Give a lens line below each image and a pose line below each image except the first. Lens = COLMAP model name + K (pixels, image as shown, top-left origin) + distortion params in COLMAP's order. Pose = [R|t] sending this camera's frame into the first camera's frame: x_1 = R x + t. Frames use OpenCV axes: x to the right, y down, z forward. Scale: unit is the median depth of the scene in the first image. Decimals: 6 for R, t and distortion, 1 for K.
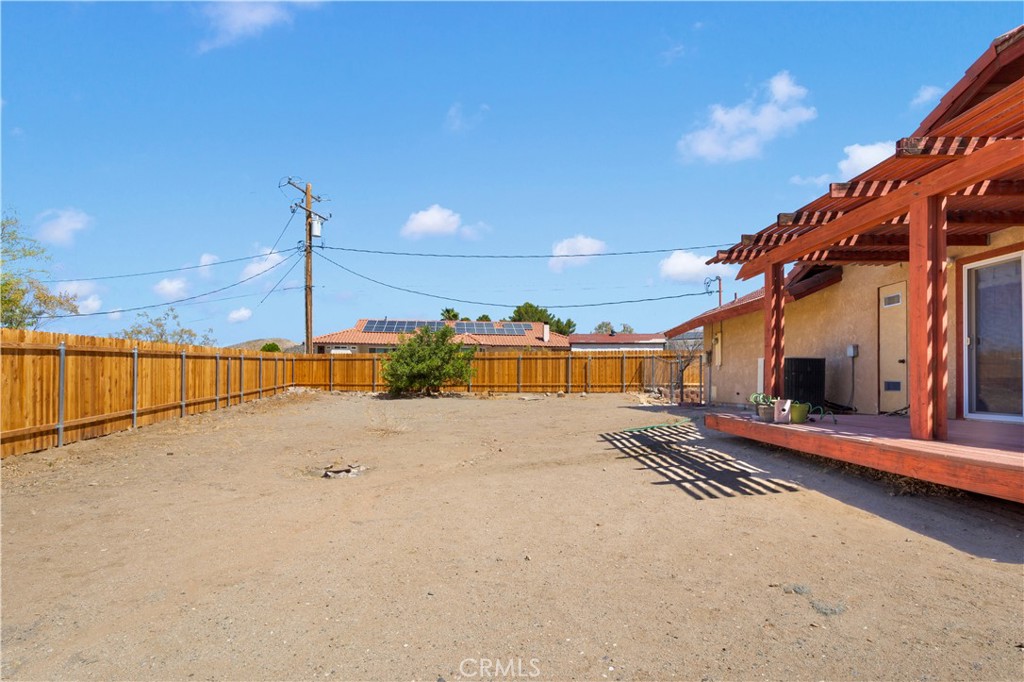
lens RADIAL K [[514.0, 0, 501.3], [0, 514.0, 381.6], [0, 0, 1]] dist [0.002643, -0.000440]
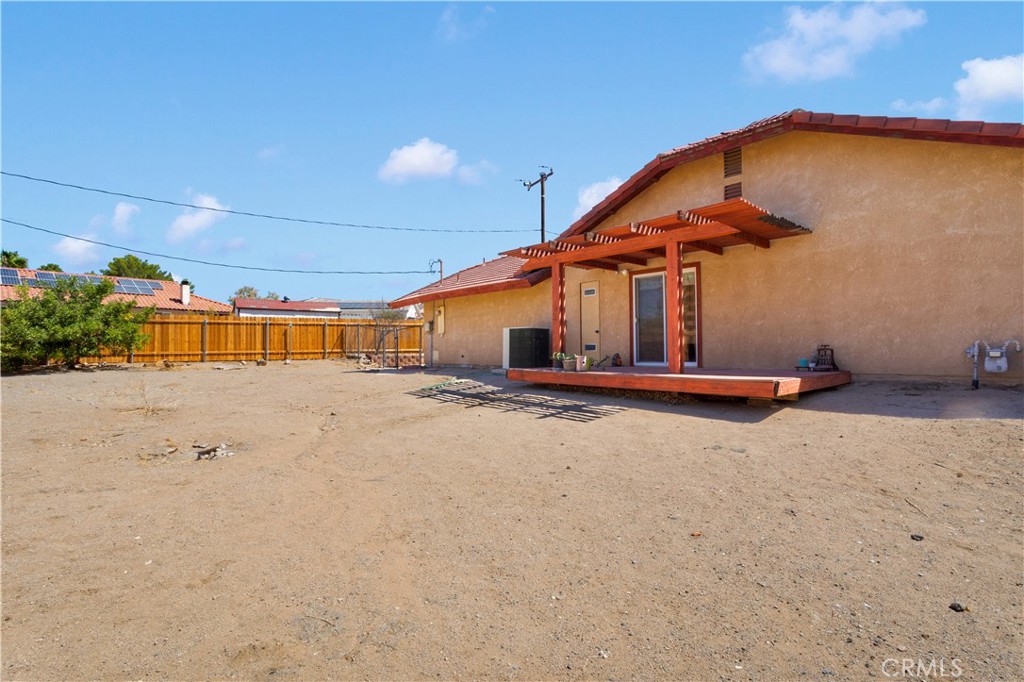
lens RADIAL K [[501.7, 0, 512.0], [0, 501.7, 341.0], [0, 0, 1]] dist [0.001772, 0.000496]
pose [[0.738749, 0.002573, 0.673976, -0.170468], [0.009759, 0.999847, -0.014514, 0.003346], [-0.673910, 0.017299, 0.738610, 0.016671]]
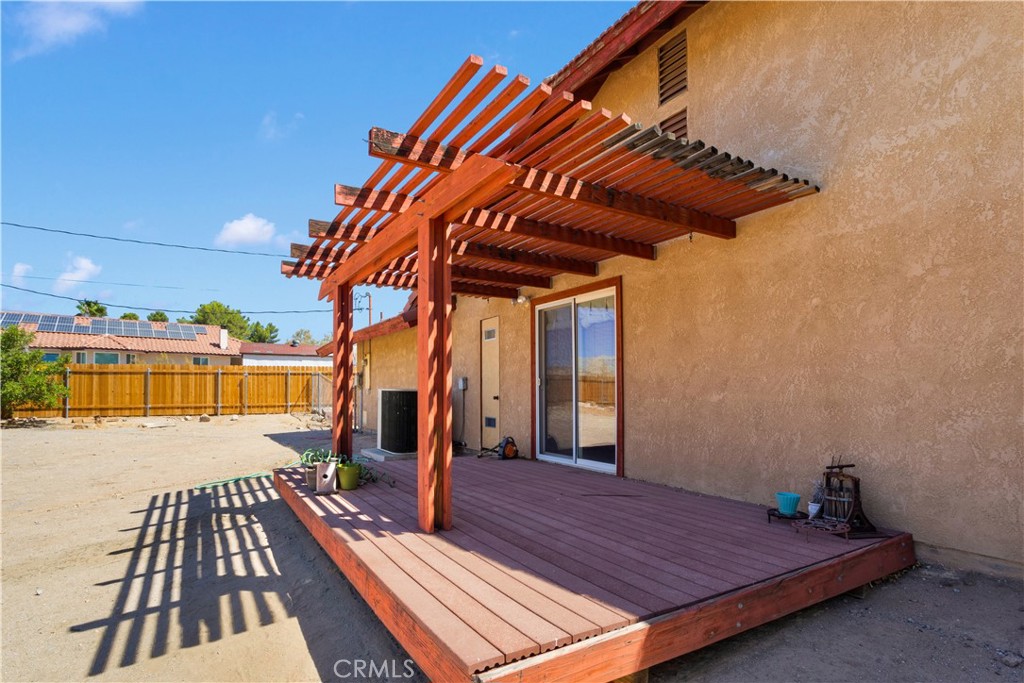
lens RADIAL K [[514.0, 0, 501.3], [0, 514.0, 382.1], [0, 0, 1]] dist [0.002643, -0.000440]
pose [[0.860470, 0.004968, 0.509476, 0.110164], [0.002151, 0.999908, -0.013383, -0.021431], [-0.509496, 0.012612, 0.860381, 0.058553]]
